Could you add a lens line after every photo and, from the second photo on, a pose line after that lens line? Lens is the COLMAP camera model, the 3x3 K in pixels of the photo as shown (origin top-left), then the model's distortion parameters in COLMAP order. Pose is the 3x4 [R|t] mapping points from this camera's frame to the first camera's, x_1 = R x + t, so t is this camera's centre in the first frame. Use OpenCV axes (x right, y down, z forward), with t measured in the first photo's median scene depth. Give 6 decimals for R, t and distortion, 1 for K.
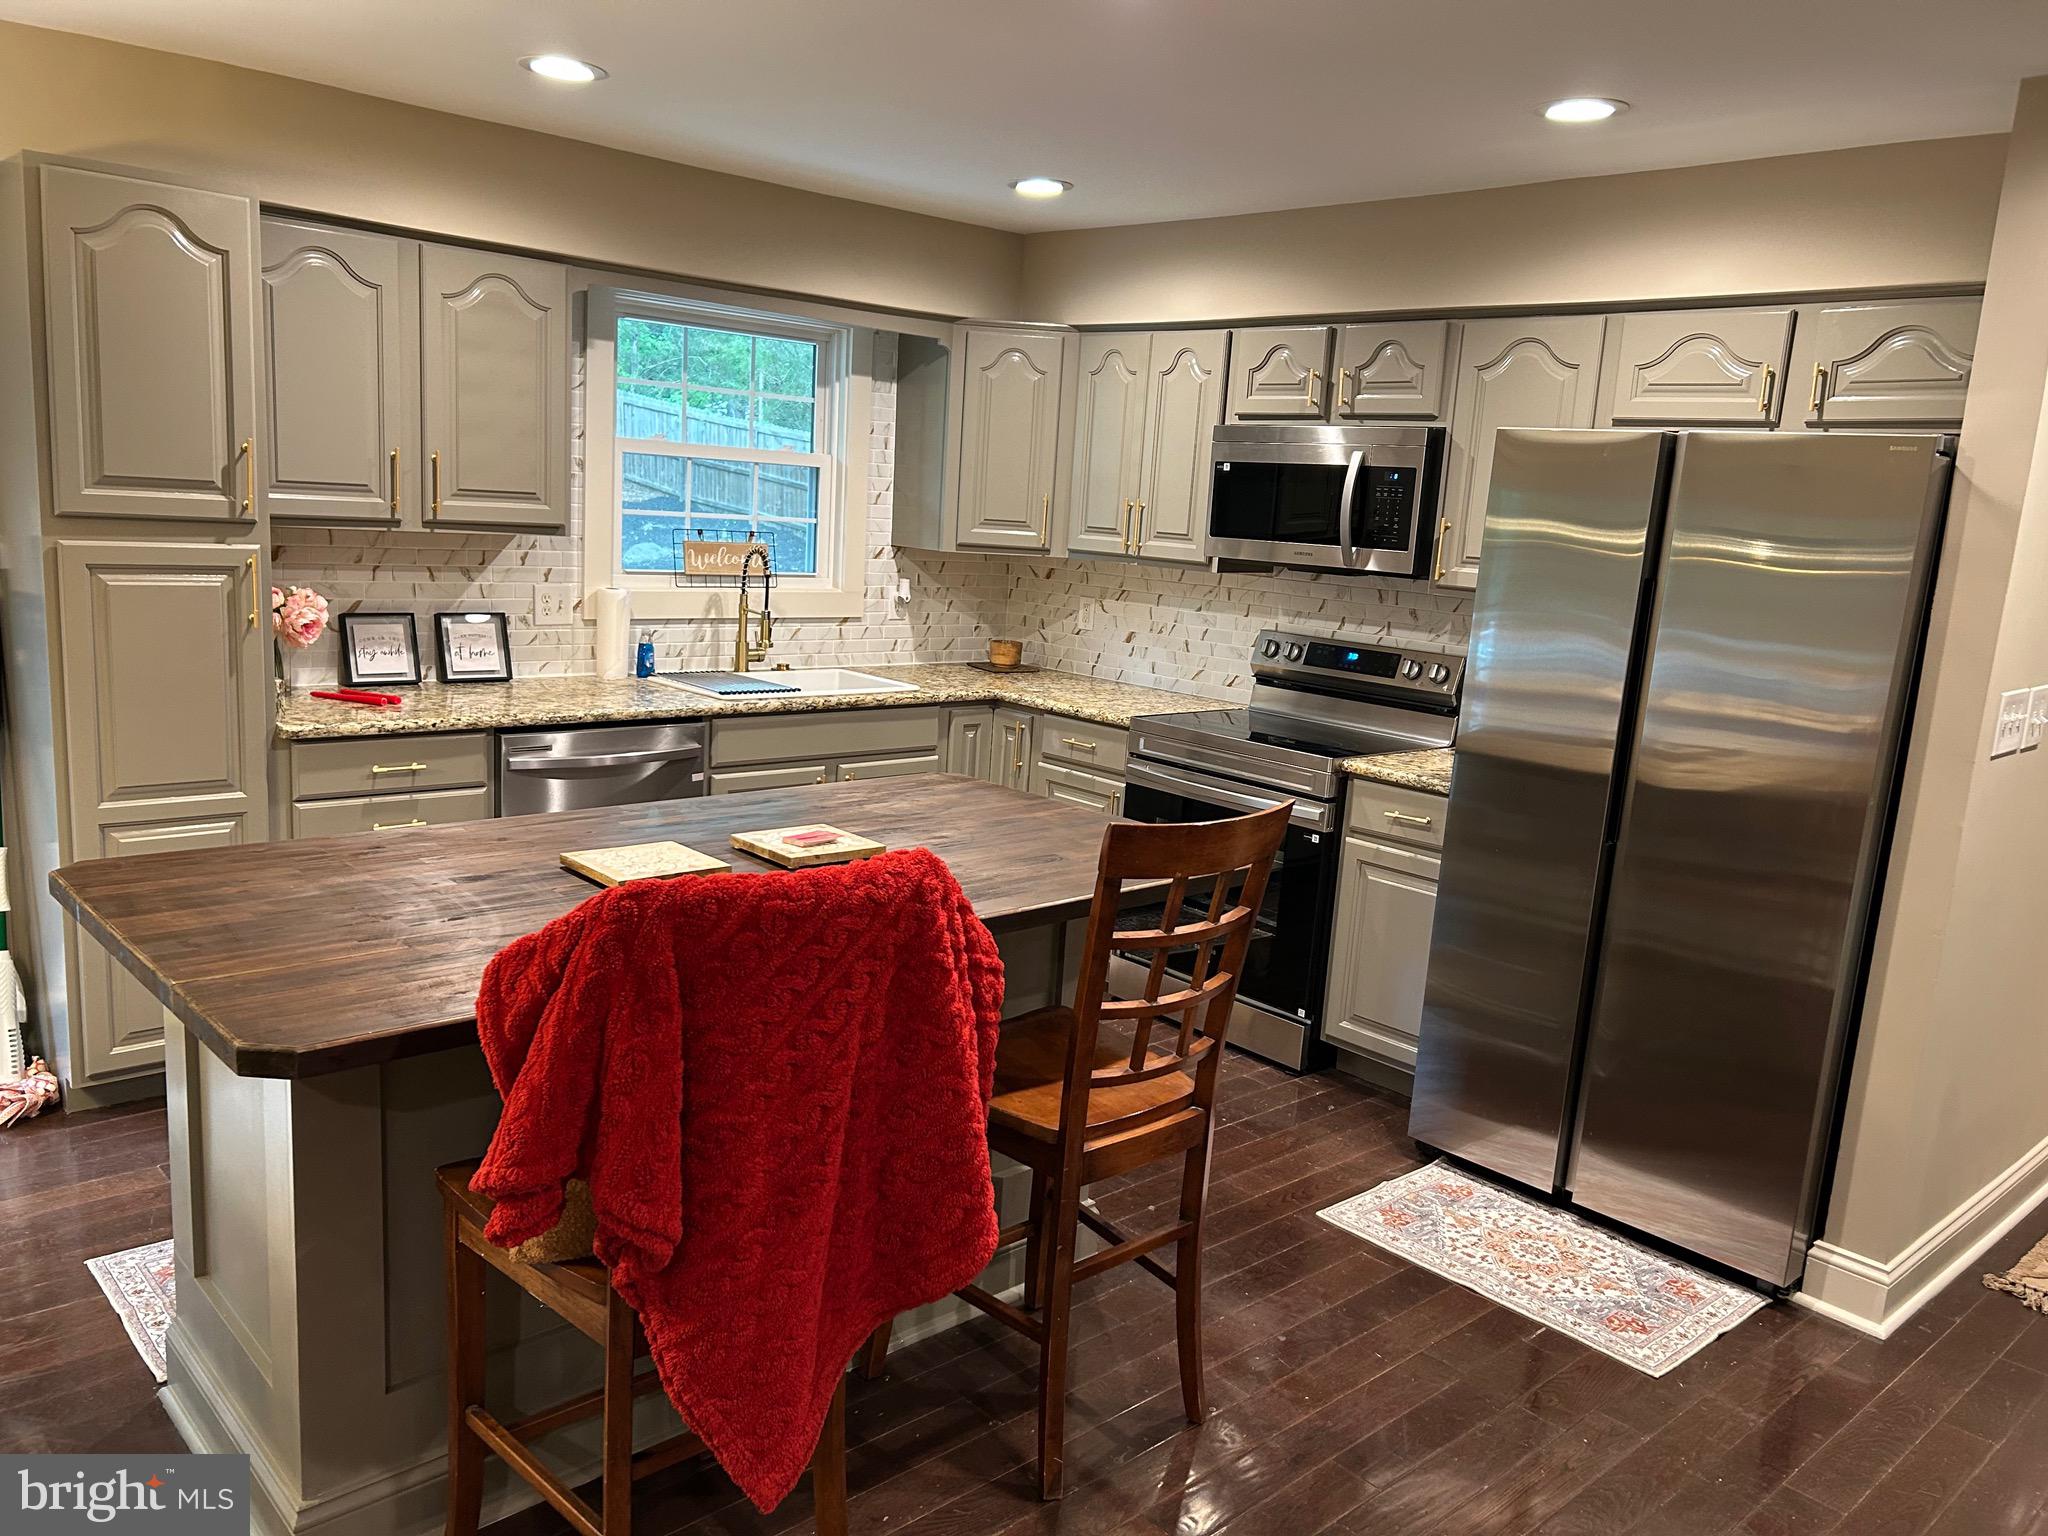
lens RADIAL K [[1562.0, 0, 1019.7], [0, 1562.0, 777.1], [0, 0, 1]] dist [0.054496, -0.055402]
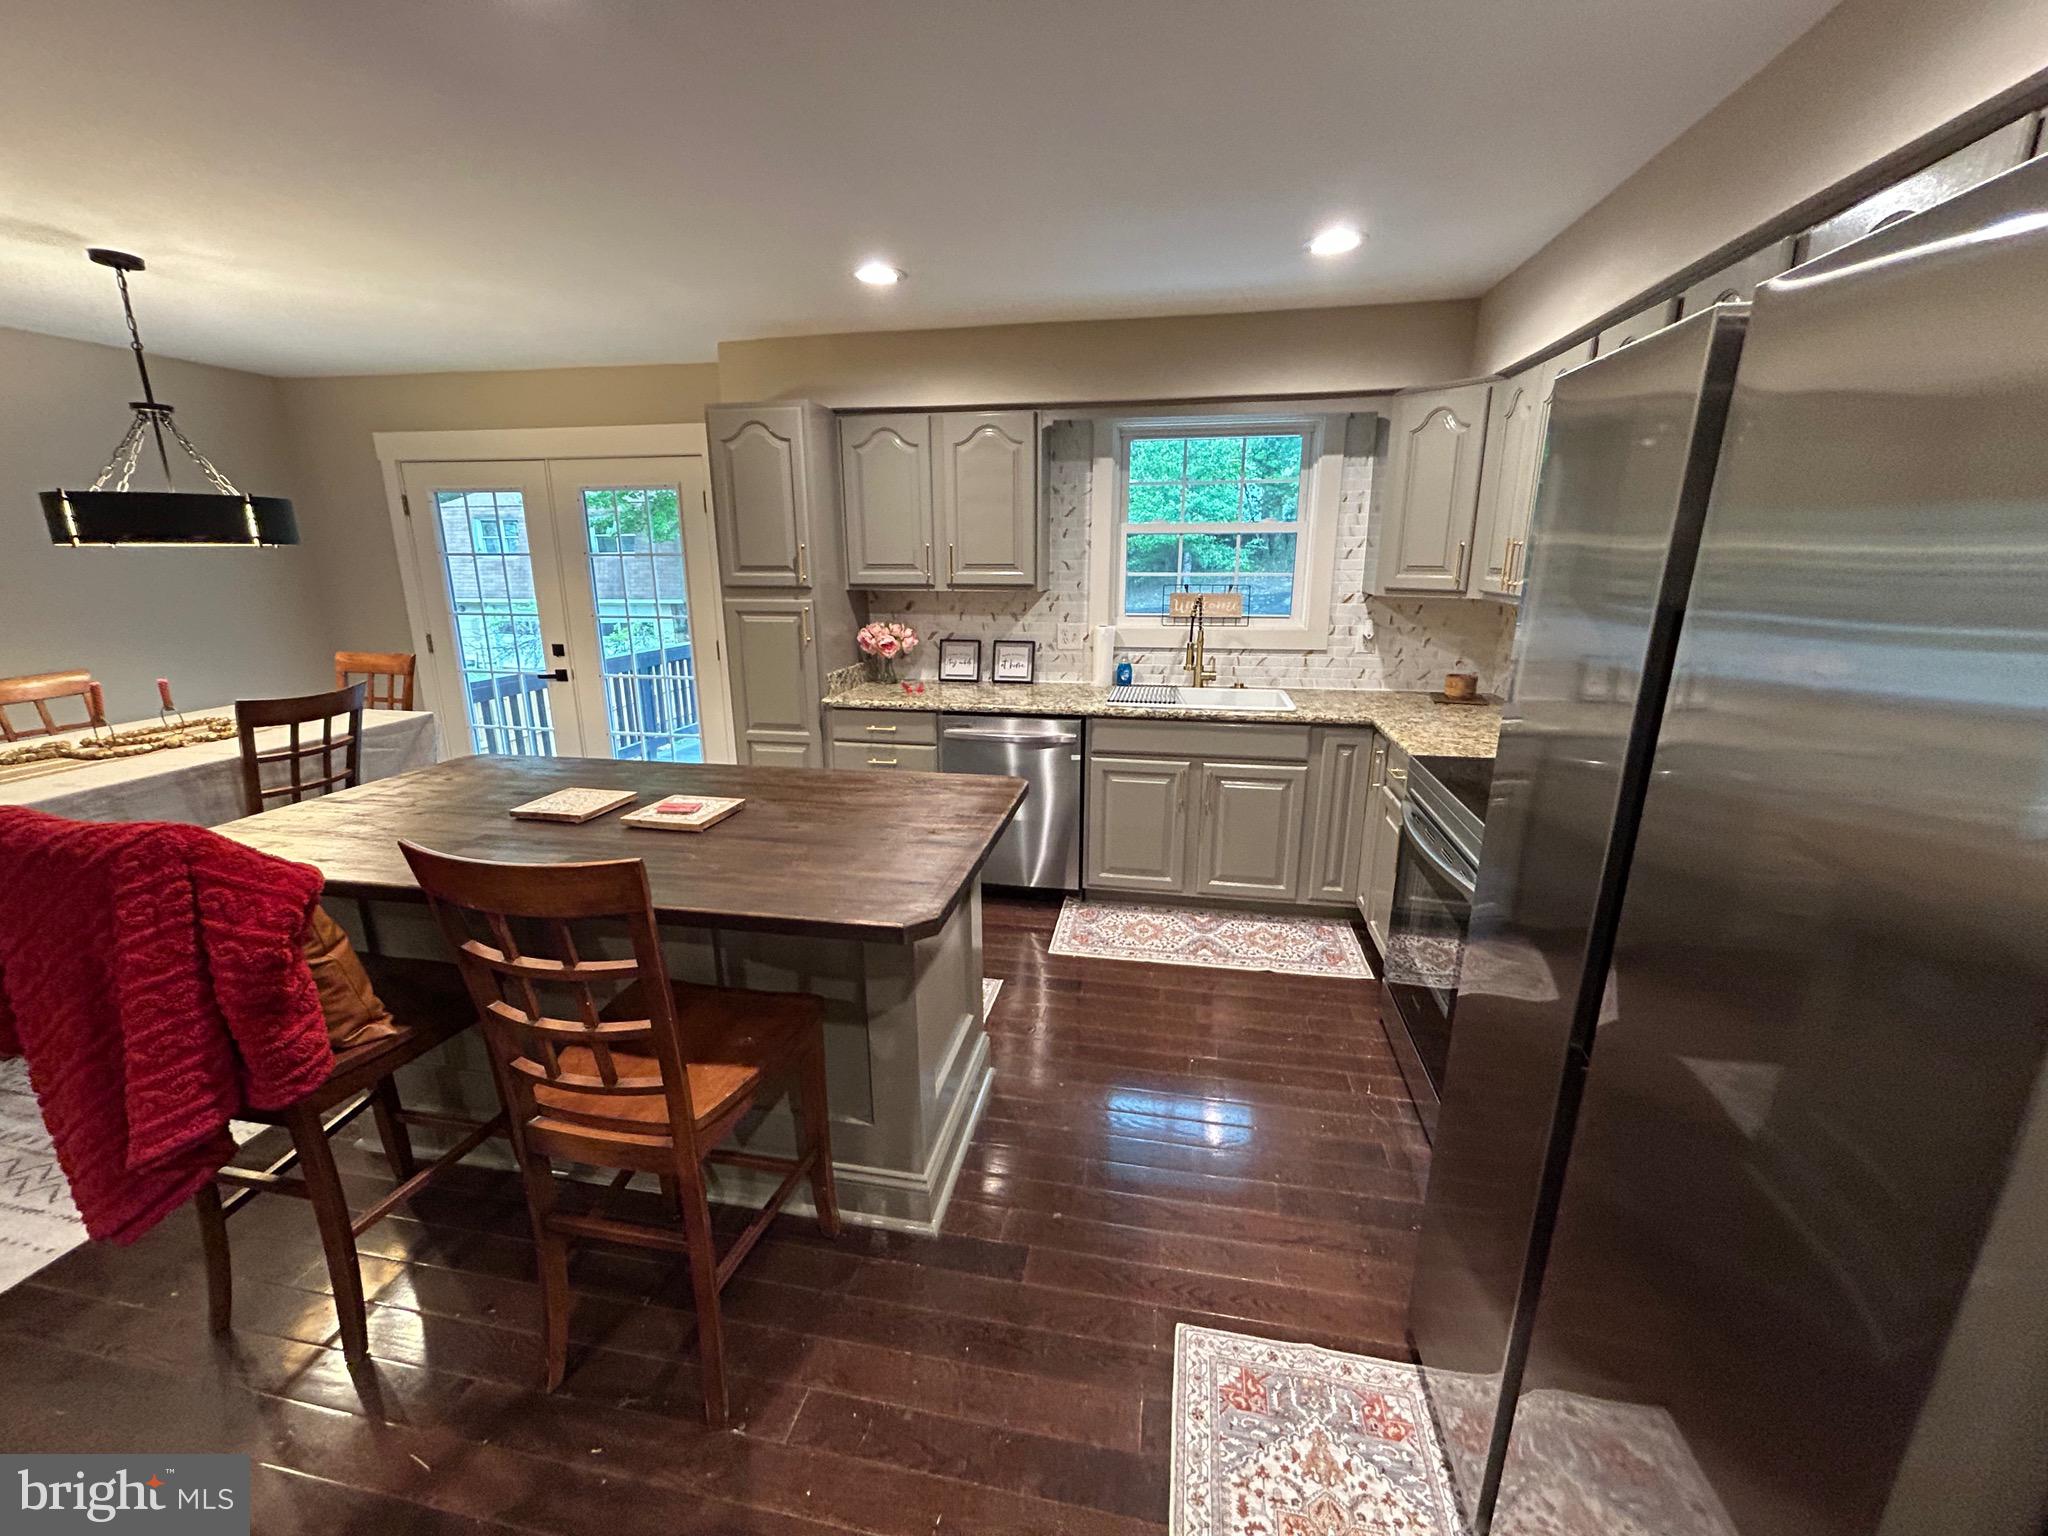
lens RADIAL K [[830.3, 0, 1024.0], [0, 830.3, 768.0], [0, 0, 1]] dist [0.002502, -0.000366]
pose [[0.588941, 0.139782, -0.795996, 0.371346], [-0.105310, 0.989805, 0.095899, -0.057776], [0.801285, 0.027348, 0.597657, 0.501576]]
